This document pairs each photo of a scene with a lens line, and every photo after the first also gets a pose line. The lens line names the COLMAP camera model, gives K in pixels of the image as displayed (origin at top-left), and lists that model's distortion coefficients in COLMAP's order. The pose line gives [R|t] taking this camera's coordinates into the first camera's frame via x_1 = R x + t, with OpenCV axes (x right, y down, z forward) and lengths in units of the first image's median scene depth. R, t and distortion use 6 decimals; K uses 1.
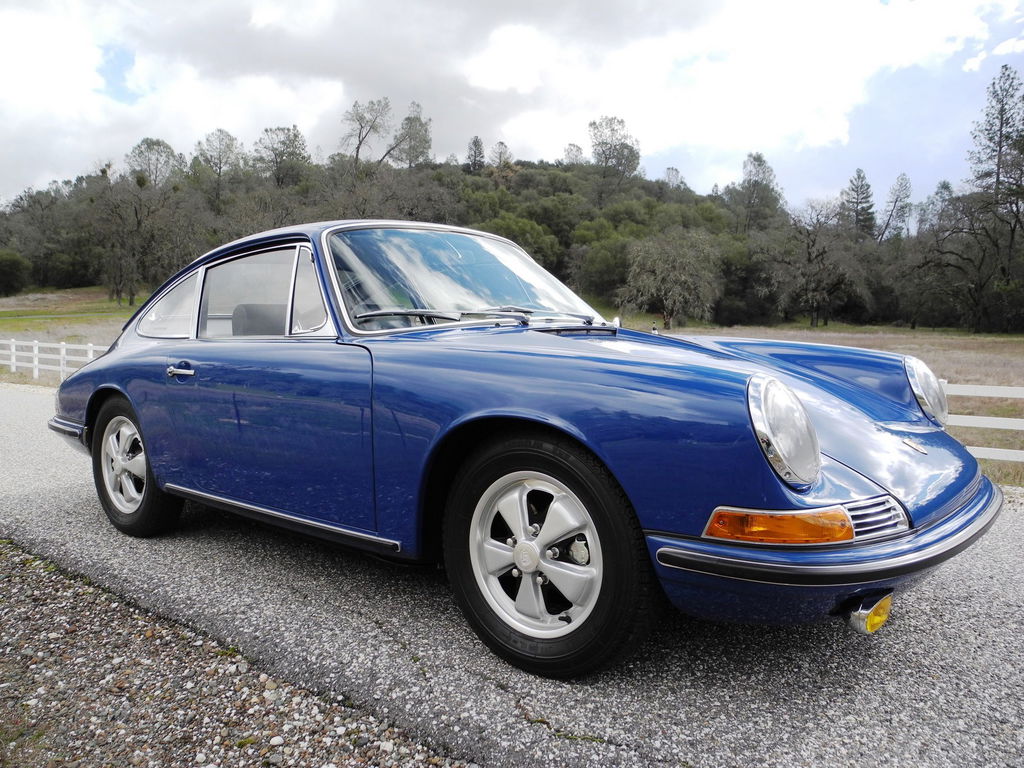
lens RADIAL K [[855.0, 0, 505.9], [0, 855.0, 389.1], [0, 0, 1]] dist [-0.142112, 0.124736]
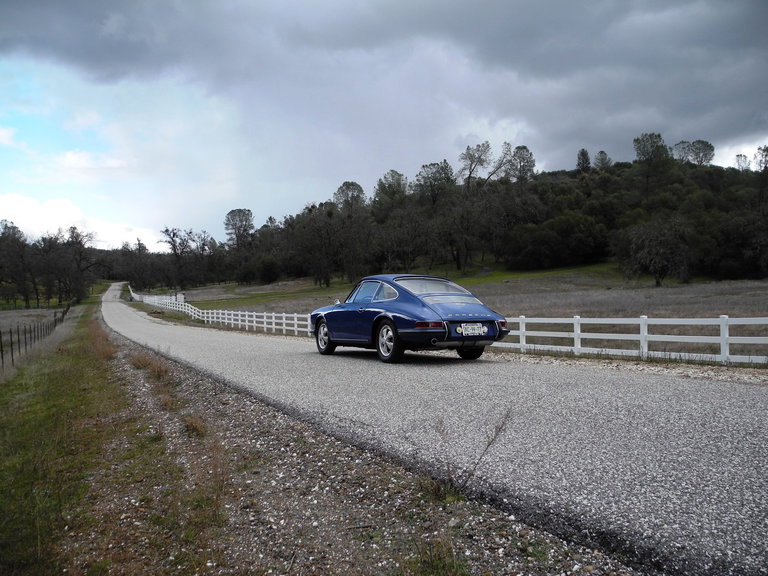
lens RADIAL K [[641.3, 0, 379.4], [0, 641.3, 291.9], [0, 0, 1]] dist [-0.142112, 0.124736]
pose [[0.917290, -0.046581, -0.395485, 0.122499], [0.017911, 0.996956, -0.075882, 0.007709], [0.397816, 0.062522, 0.915332, -0.111946]]
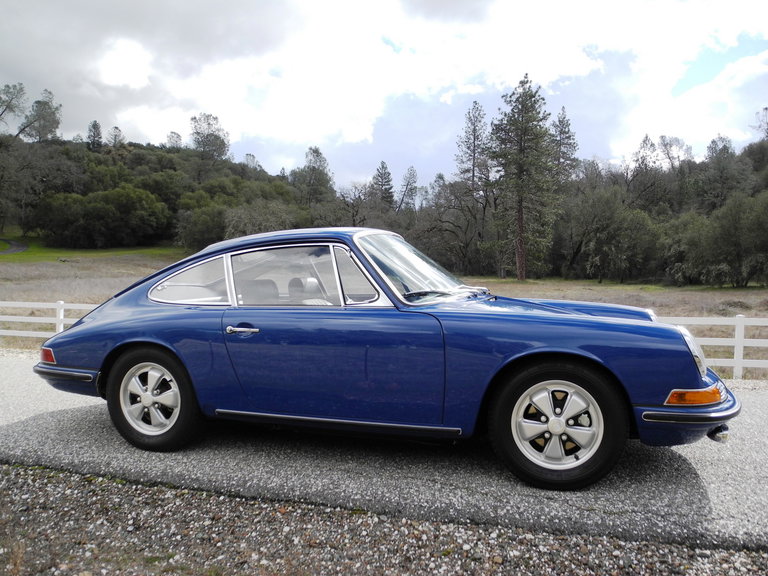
lens RADIAL K [[641.3, 0, 379.4], [0, 641.3, 291.9], [0, 0, 1]] dist [-0.142112, 0.124736]
pose [[0.921850, -0.012355, 0.387351, -0.014591], [0.028650, 0.998929, -0.036320, -0.000980], [-0.386487, 0.044579, 0.921217, -0.002314]]
